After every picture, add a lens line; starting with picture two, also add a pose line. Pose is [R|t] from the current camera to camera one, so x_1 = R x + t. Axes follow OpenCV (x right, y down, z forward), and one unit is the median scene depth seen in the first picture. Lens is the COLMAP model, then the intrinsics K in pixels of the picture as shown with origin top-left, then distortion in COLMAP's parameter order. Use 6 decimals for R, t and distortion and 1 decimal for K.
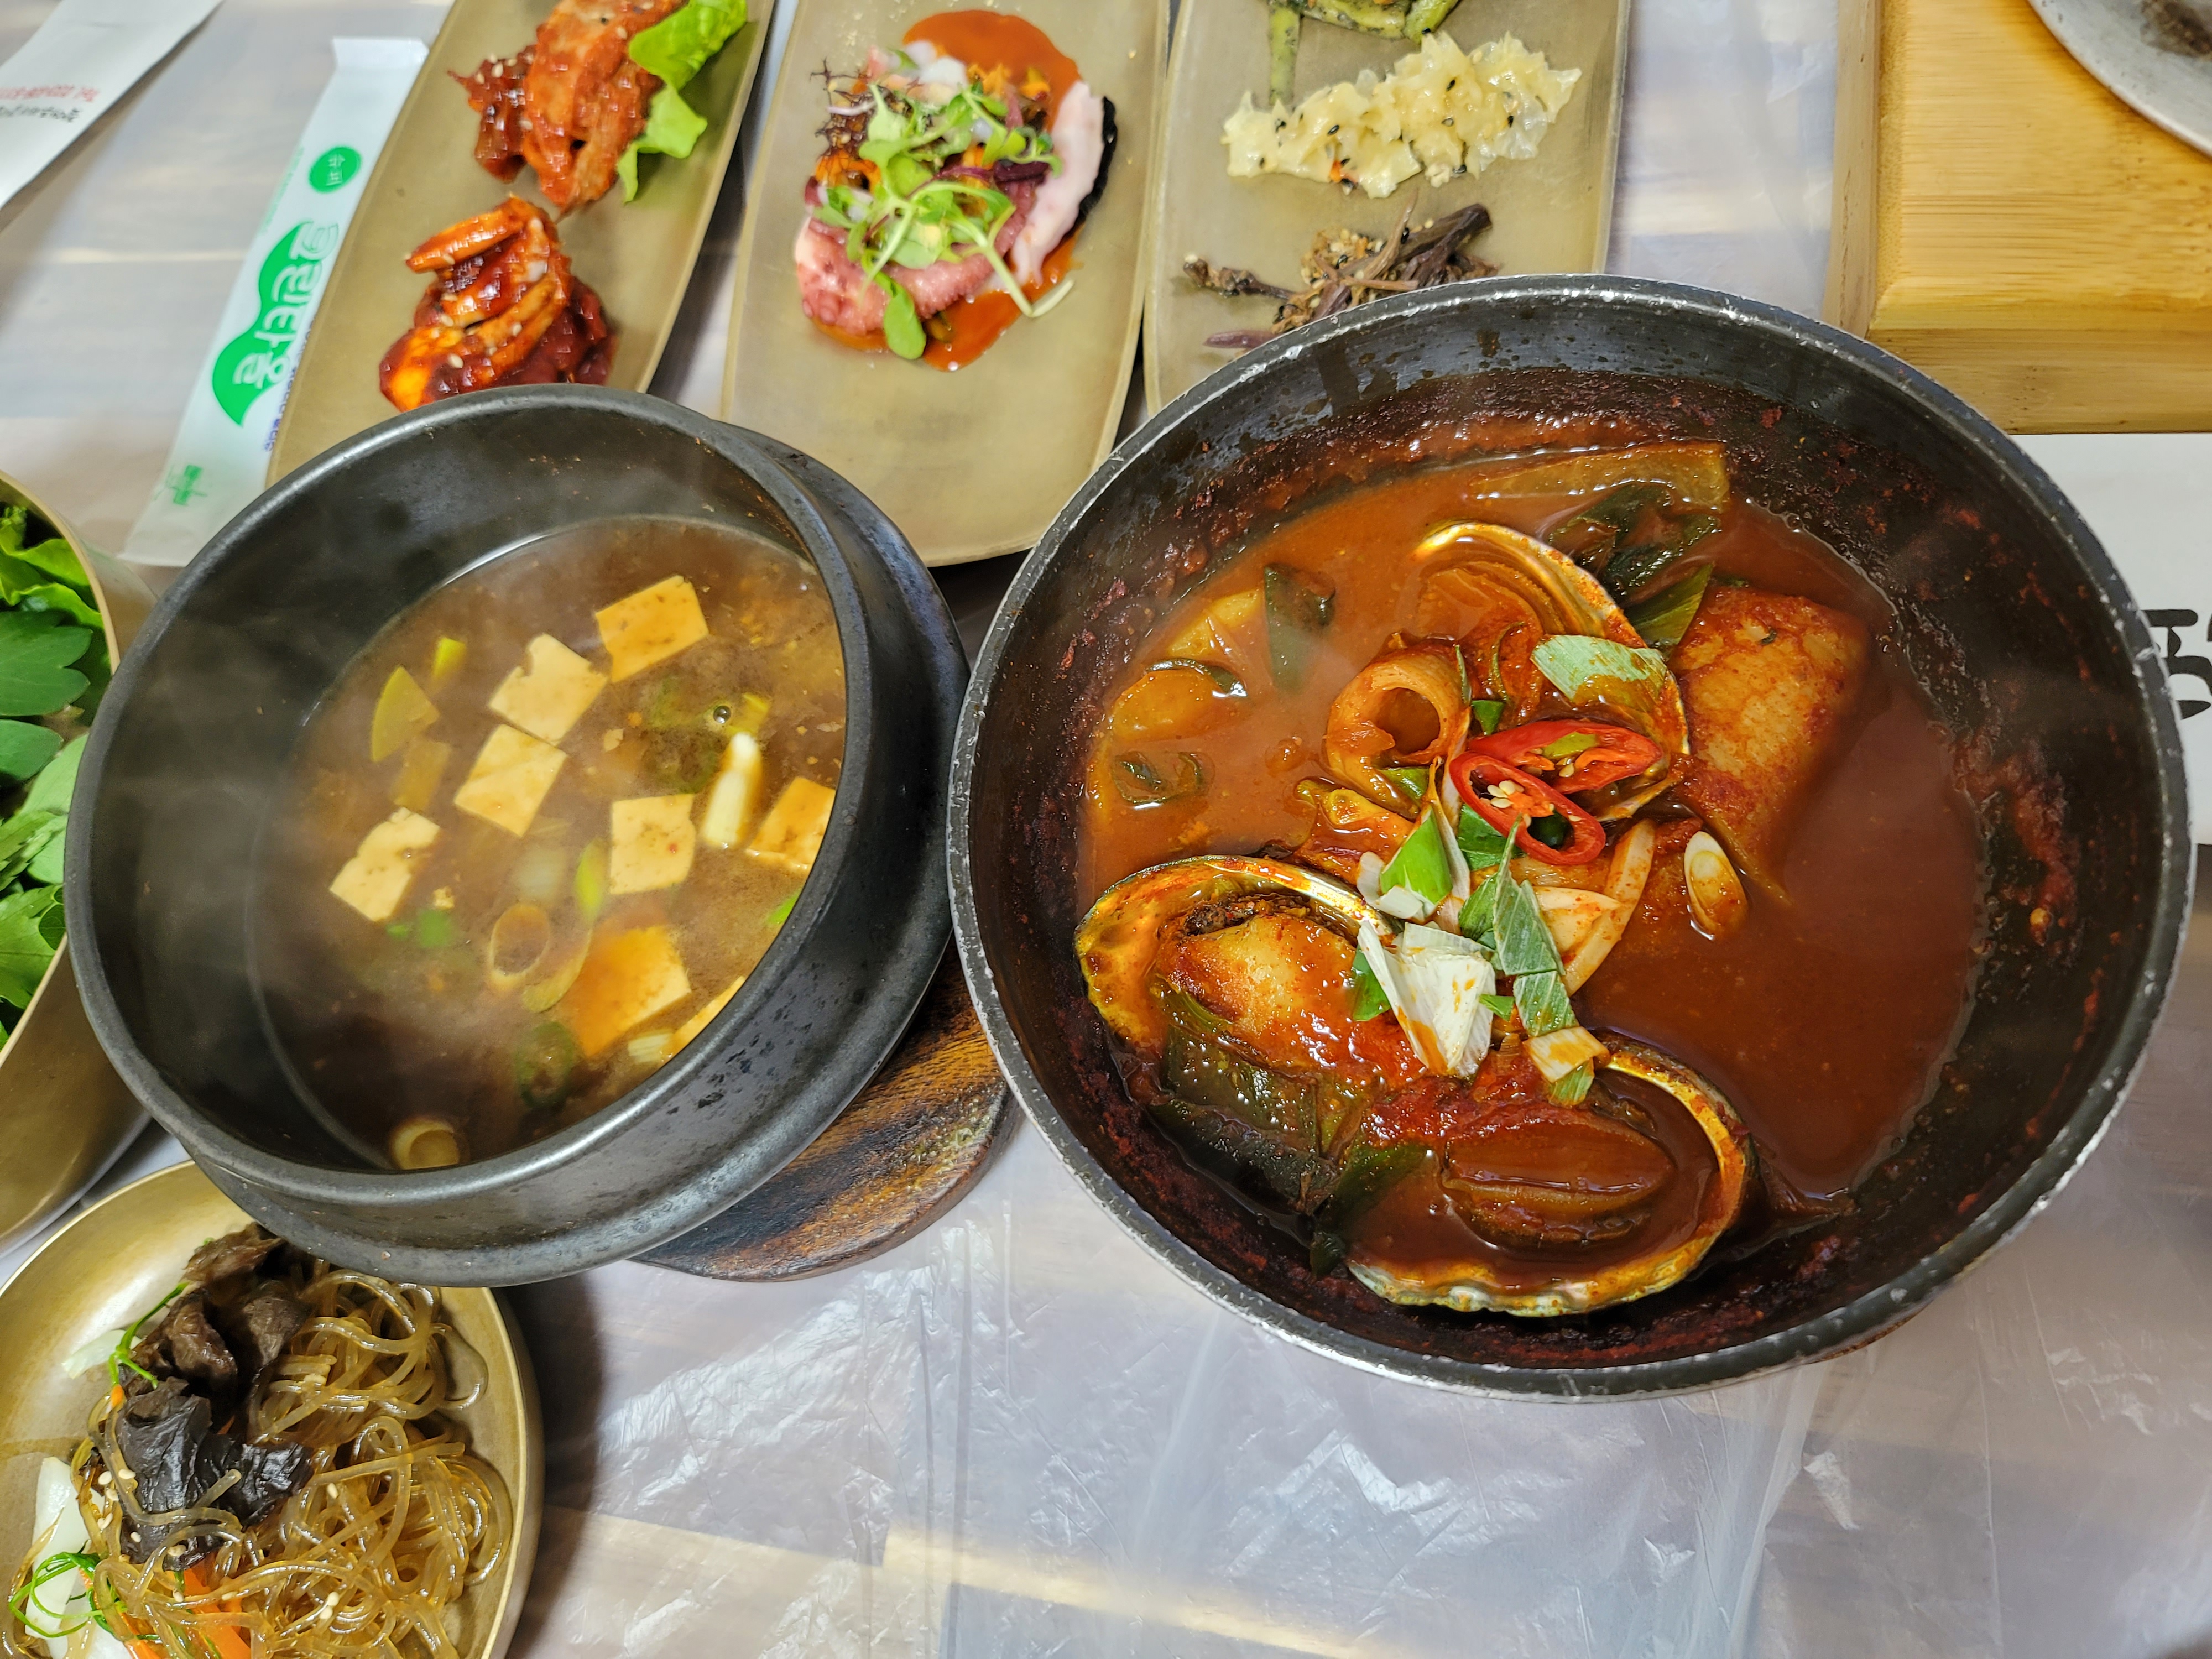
lens RADIAL K [[1594.3, 0, 1108.4], [0, 1594.3, 821.2], [0, 0, 1]] dist [0.005666, -0.013488]
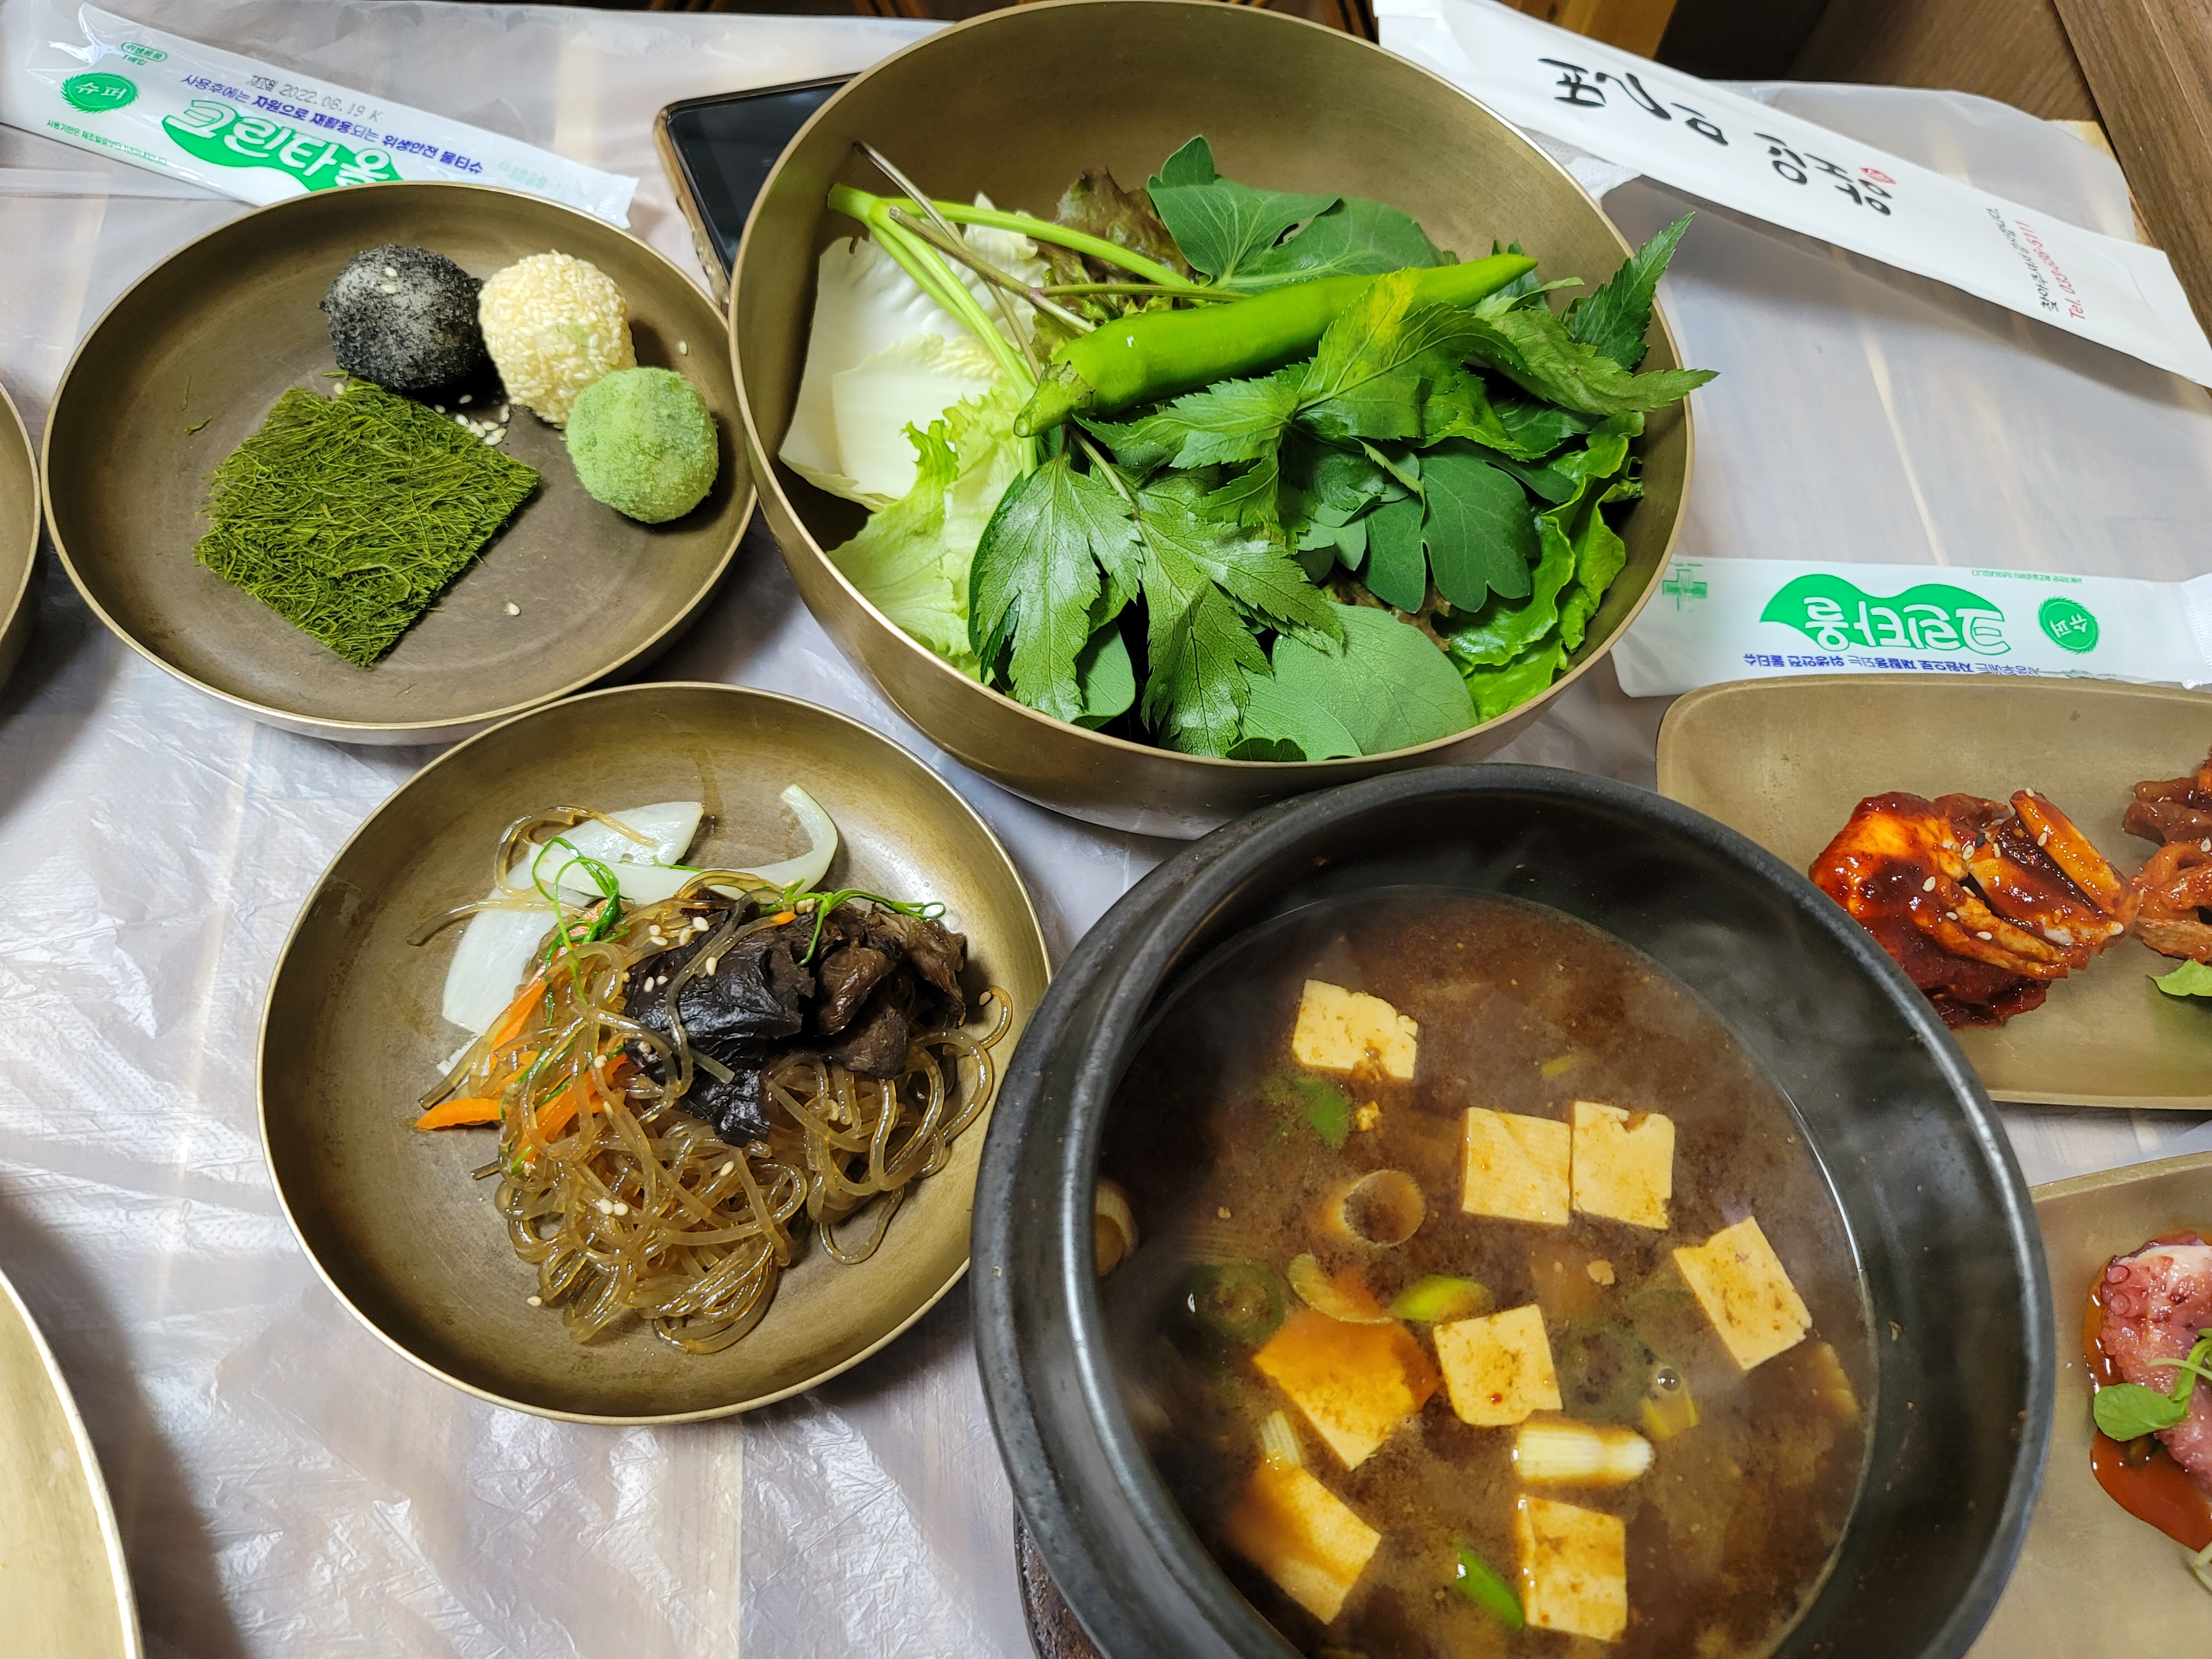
lens RADIAL K [[1594.3, 0, 1095.7], [0, 1594.3, 827.7], [0, 0, 1]] dist [0.005666, -0.013488]
pose [[0.202848, 0.963322, -0.175679, -0.451428], [-0.968007, 0.224335, 0.112411, 0.058675], [0.147699, 0.147256, 0.978009, 0.086315]]
